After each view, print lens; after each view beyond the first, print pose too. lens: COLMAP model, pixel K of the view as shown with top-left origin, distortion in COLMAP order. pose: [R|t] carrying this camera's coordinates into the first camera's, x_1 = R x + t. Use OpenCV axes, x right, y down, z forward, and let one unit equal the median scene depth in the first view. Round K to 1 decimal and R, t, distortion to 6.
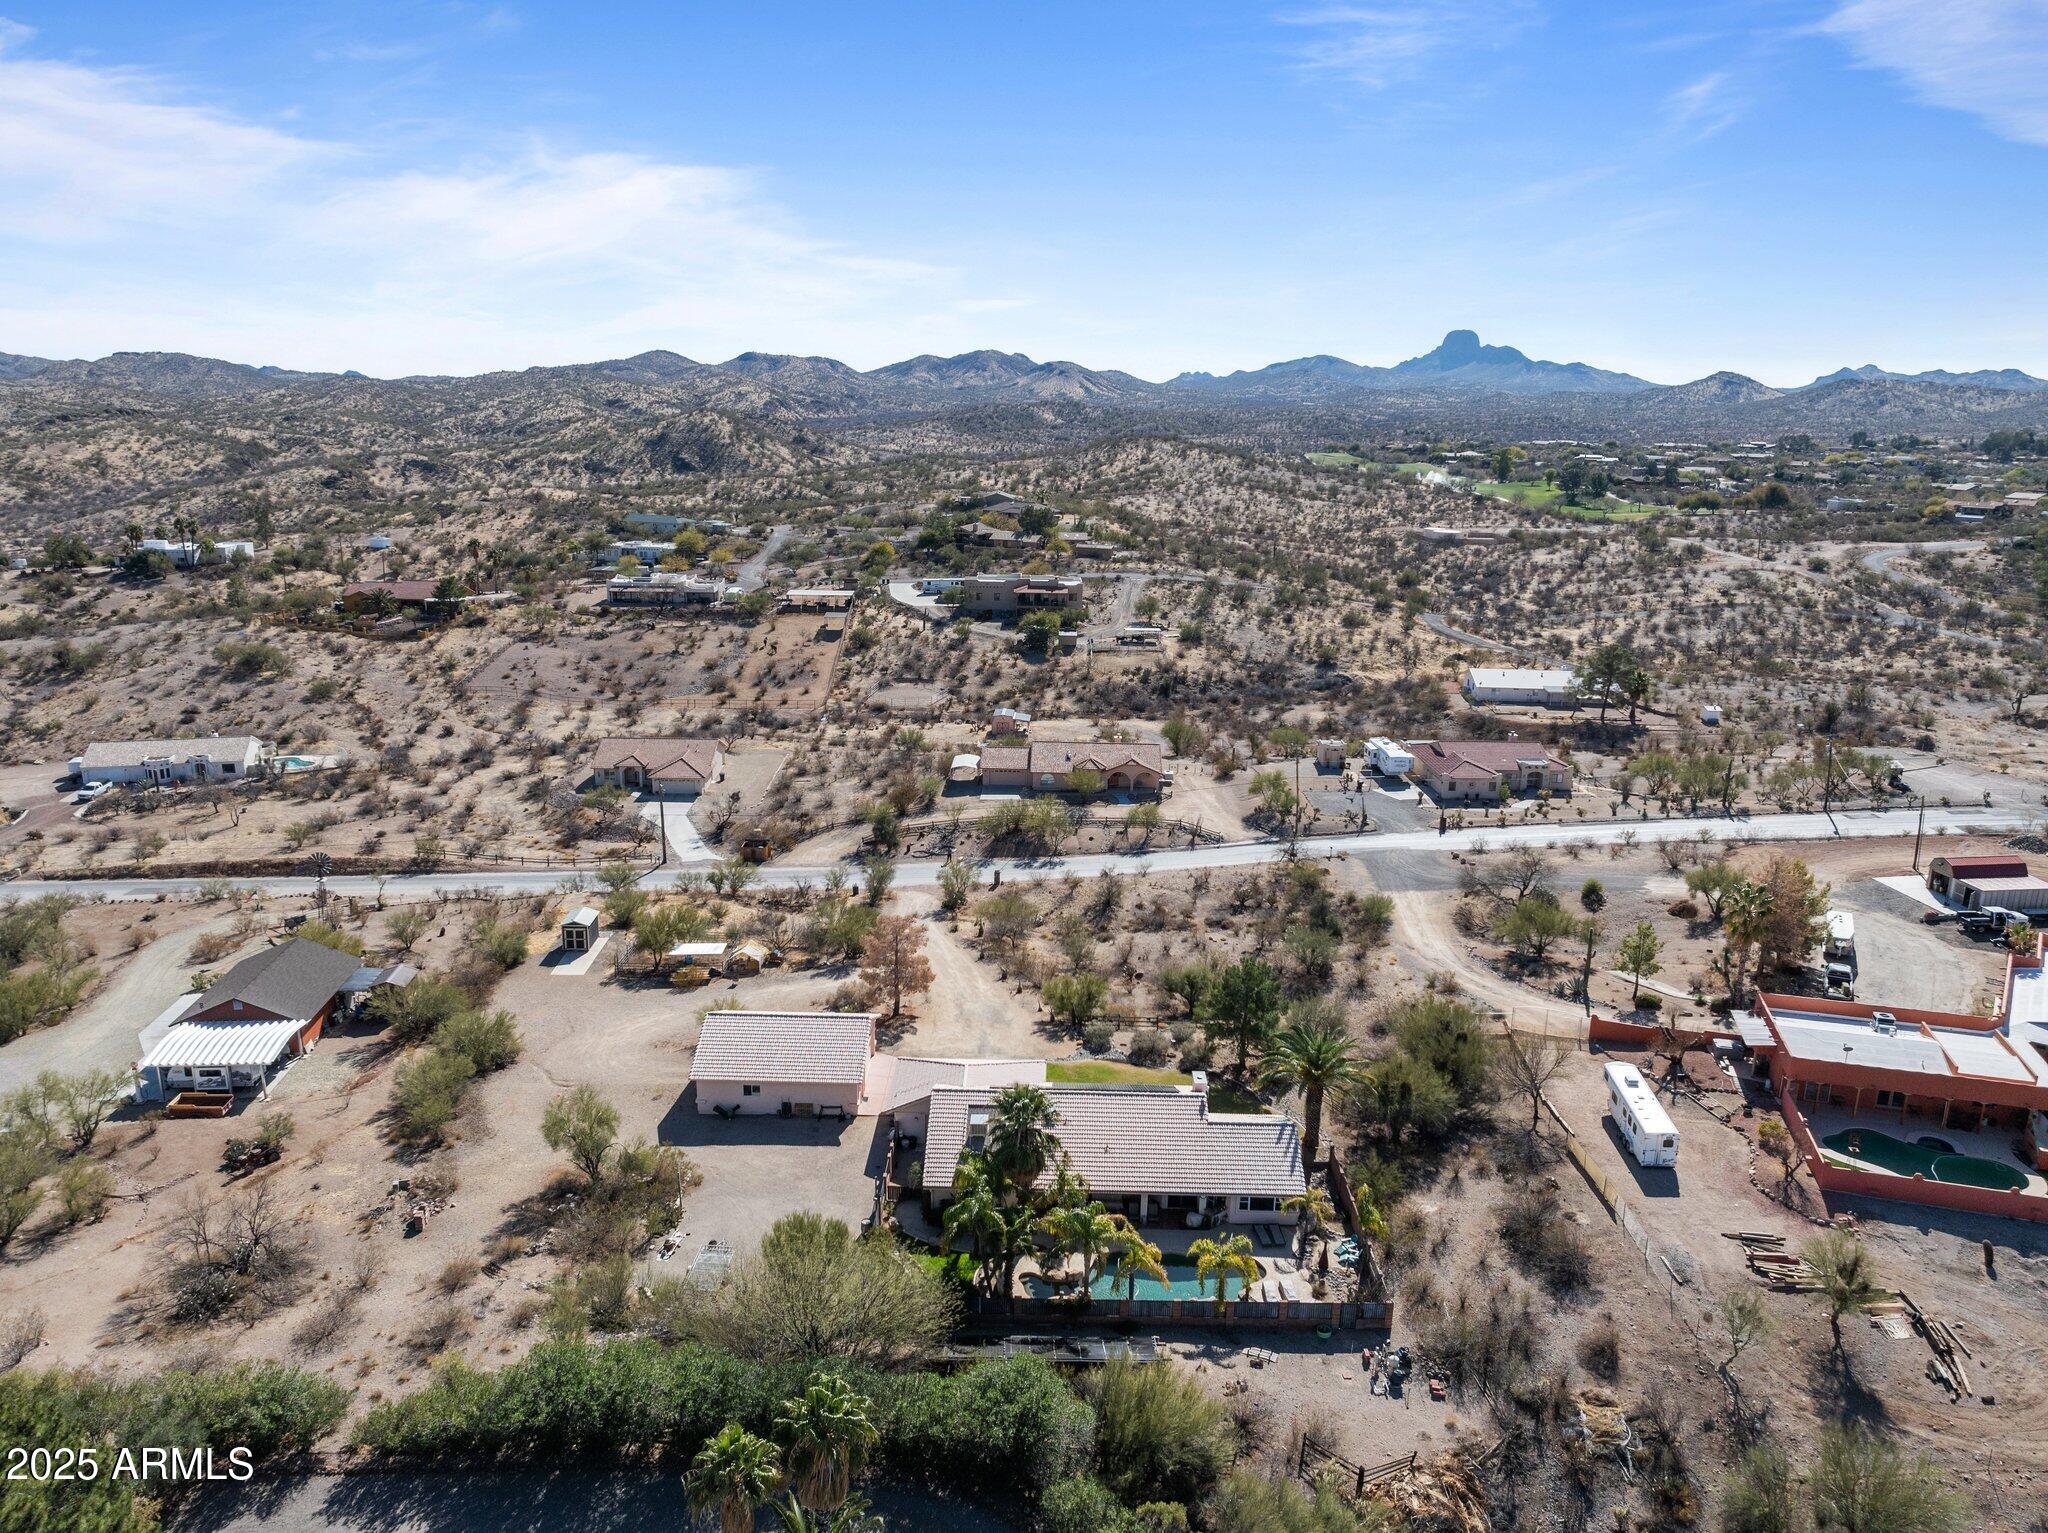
lens RADIAL K [[1514.1, 0, 1031.3], [0, 1514.1, 766.5], [0, 0, 1]] dist [-0.030823, -0.020813]
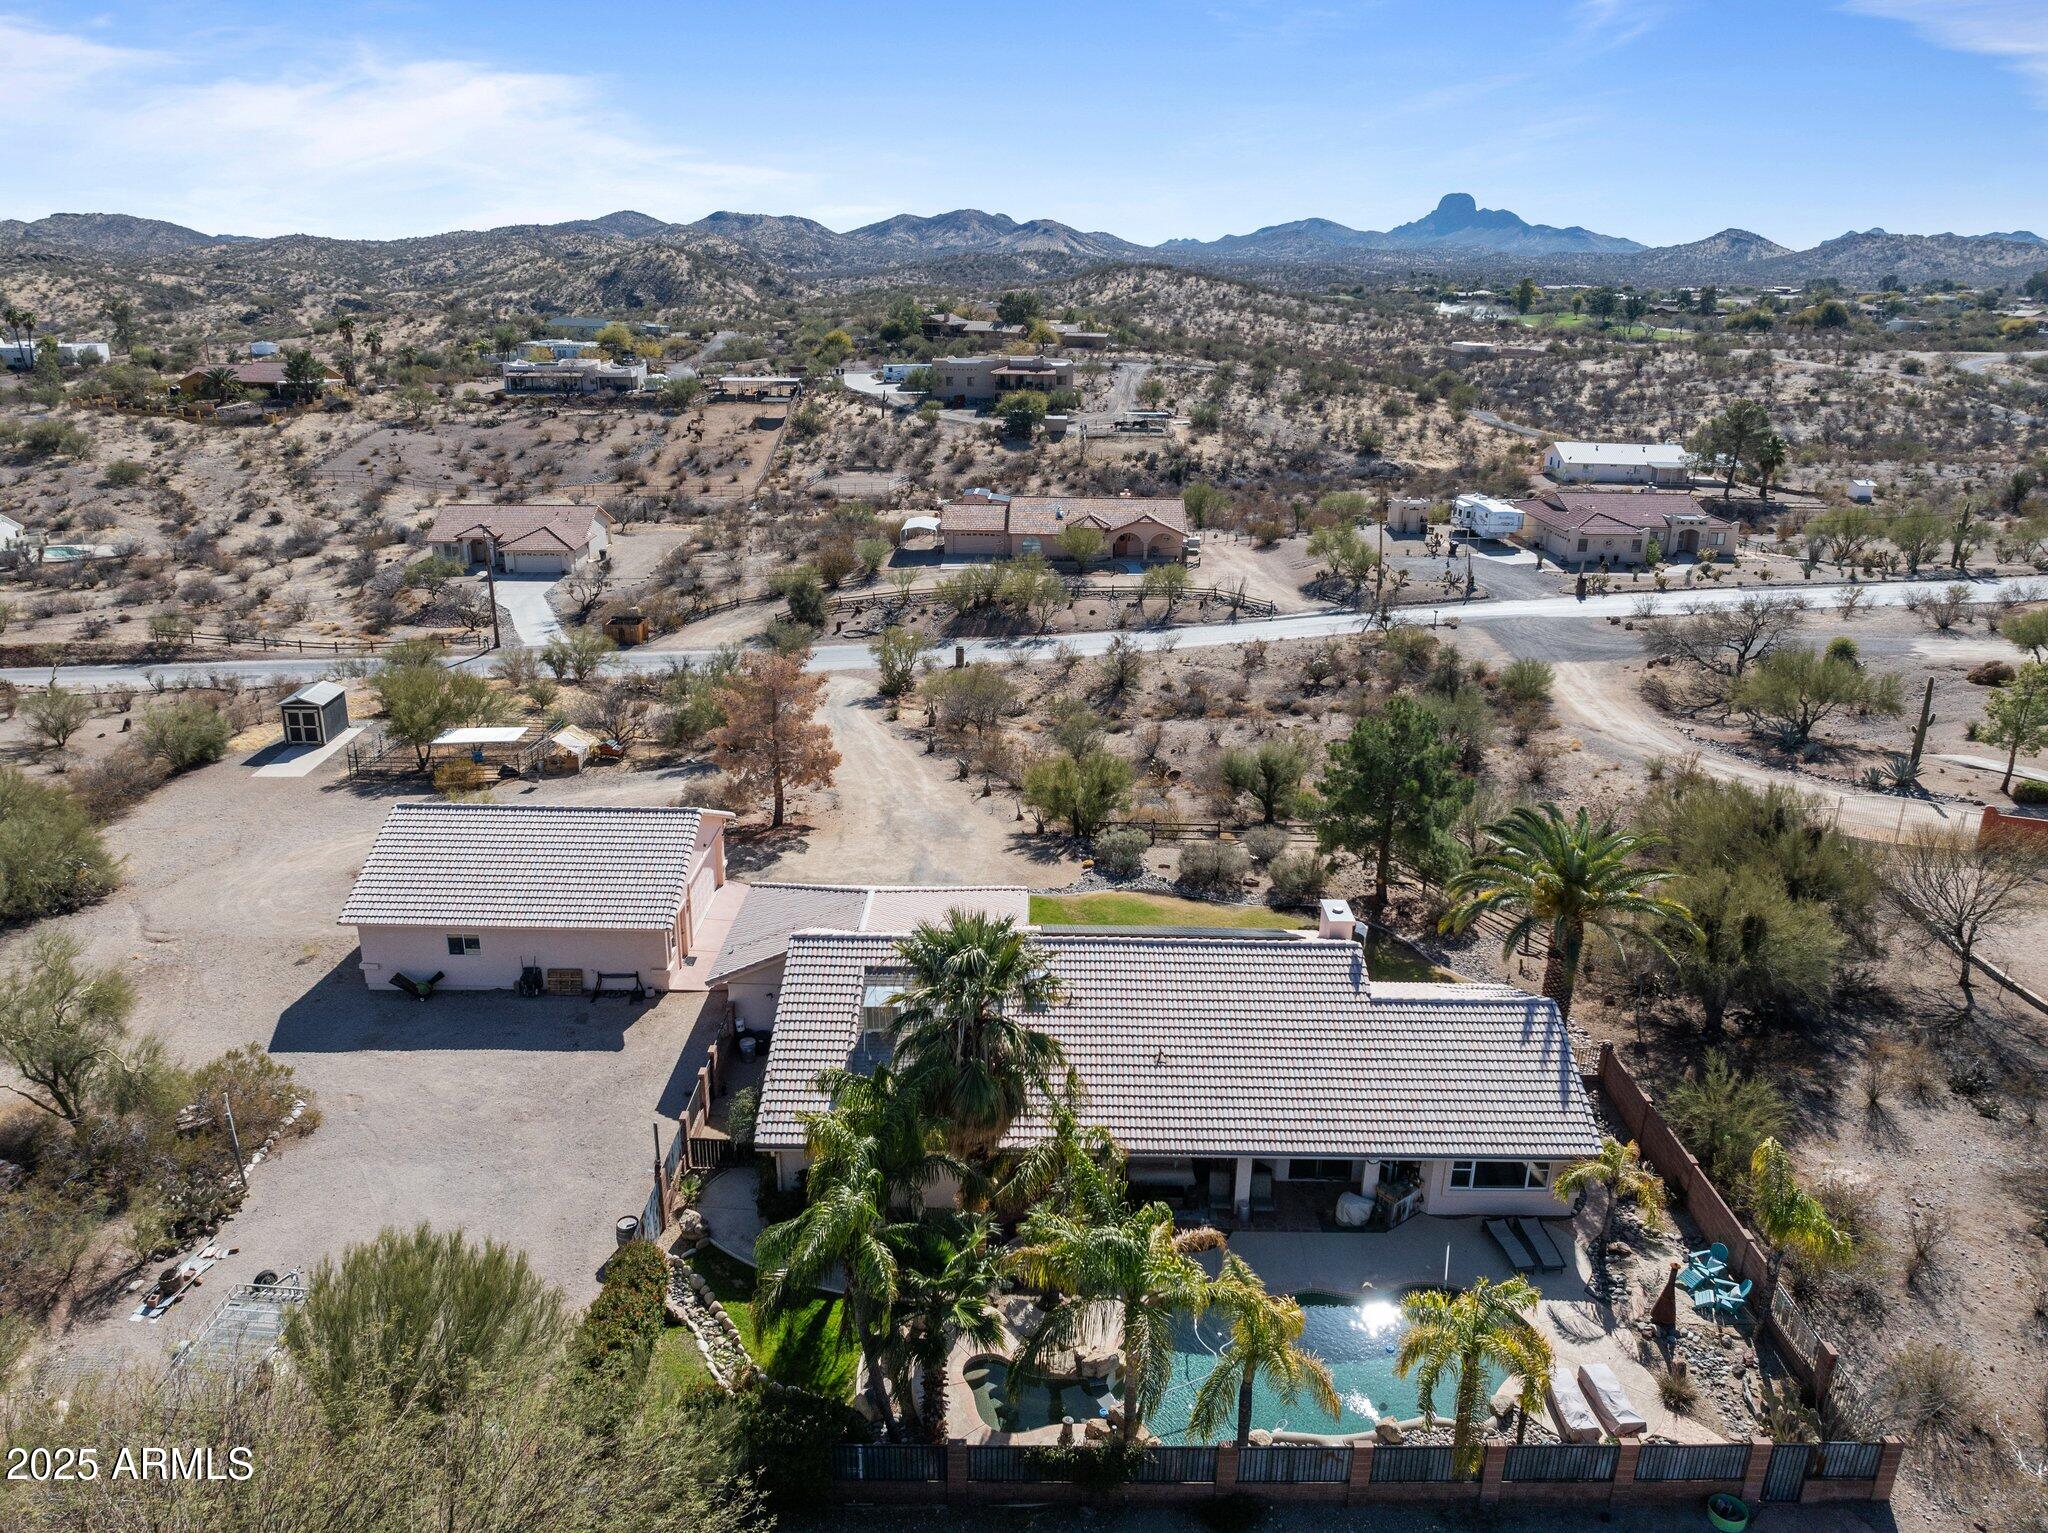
lens RADIAL K [[1460.4, 0, 1018.4], [0, 1460.4, 781.7], [0, 0, 1]] dist [-0.055051, 0.024379]
pose [[0.999974, -0.007195, -0.000590, 0.003690], [0.007219, 0.996580, 0.082317, 0.063248], [-0.000004, -0.082319, 0.996606, 0.269836]]
